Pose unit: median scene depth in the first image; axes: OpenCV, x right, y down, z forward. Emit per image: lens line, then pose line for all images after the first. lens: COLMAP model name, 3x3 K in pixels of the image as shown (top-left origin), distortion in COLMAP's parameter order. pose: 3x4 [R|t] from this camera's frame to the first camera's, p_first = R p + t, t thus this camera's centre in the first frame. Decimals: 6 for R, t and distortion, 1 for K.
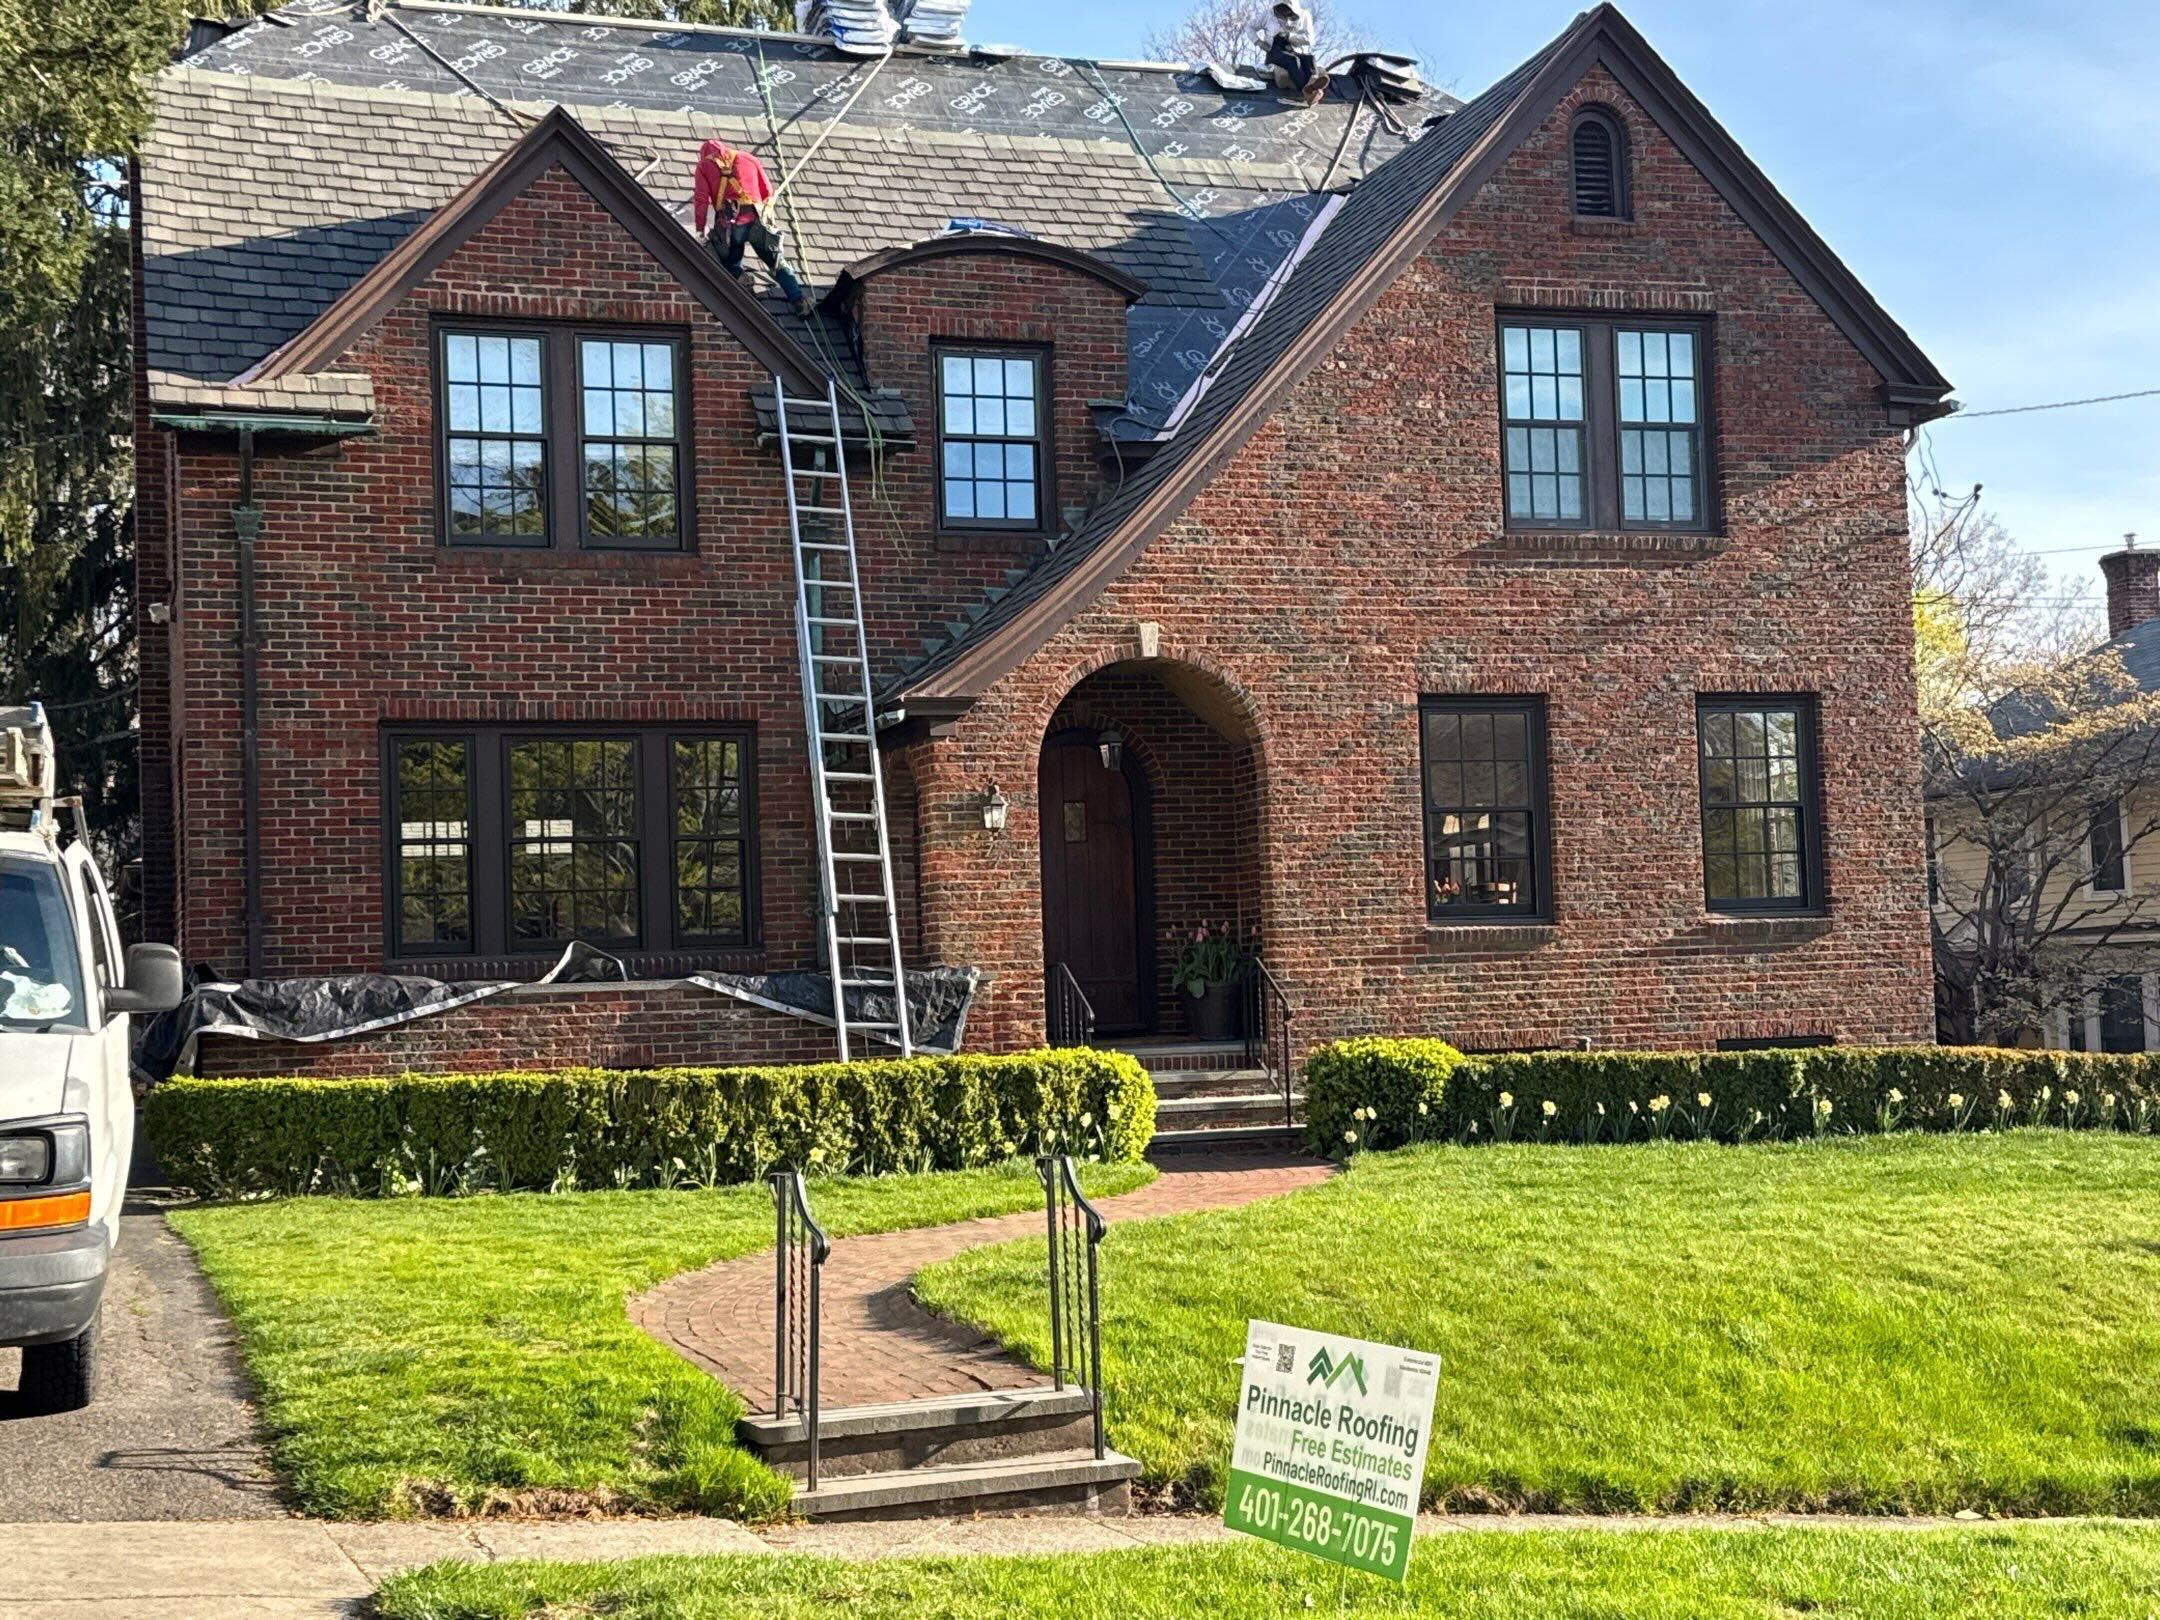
lens RADIAL K [[2847.1, 0, 1107.7], [0, 2847.1, 810.4], [0, 0, 1]] dist [0.215724, -0.439448]
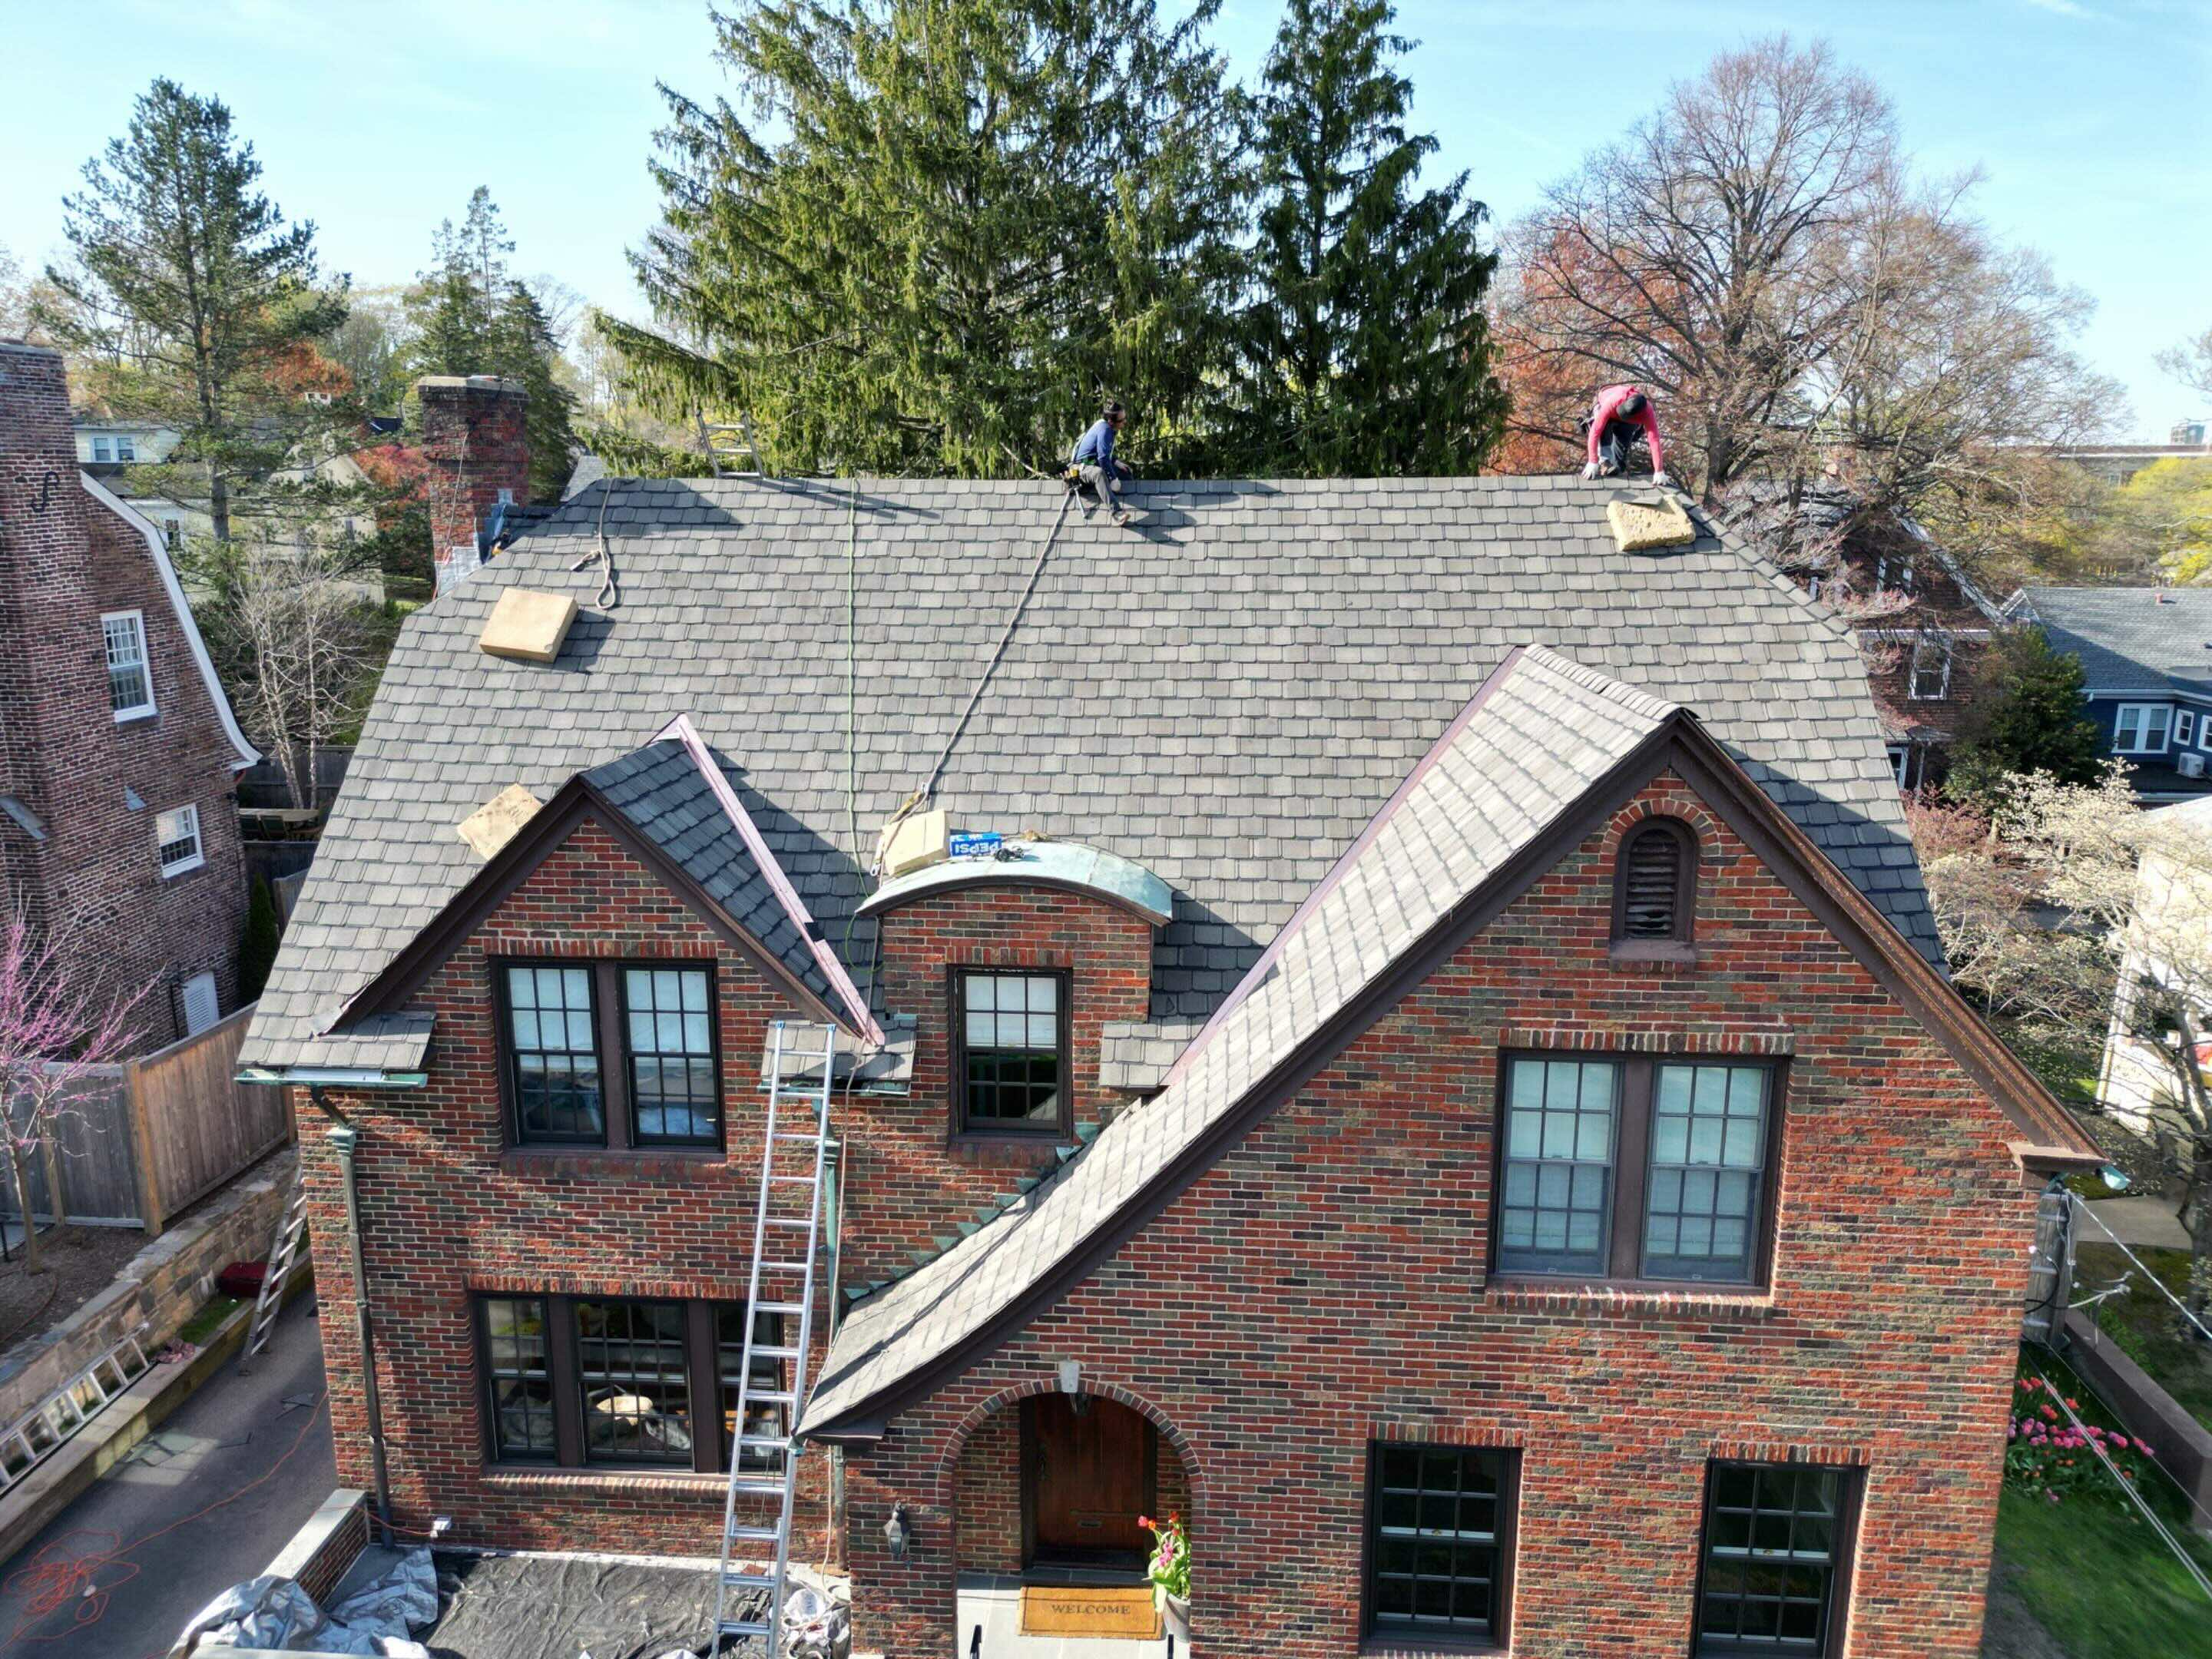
lens RADIAL K [[1528.5, 0, 1106.0], [0, 1528.5, 829.5], [0, 0, 1]] dist [0.070218, -0.066793]
pose [[0.920860, 0.121301, -0.370544, 0.197593], [-0.010883, 0.957999, 0.286565, -0.387986], [0.389742, -0.259854, 0.883503, 0.575779]]
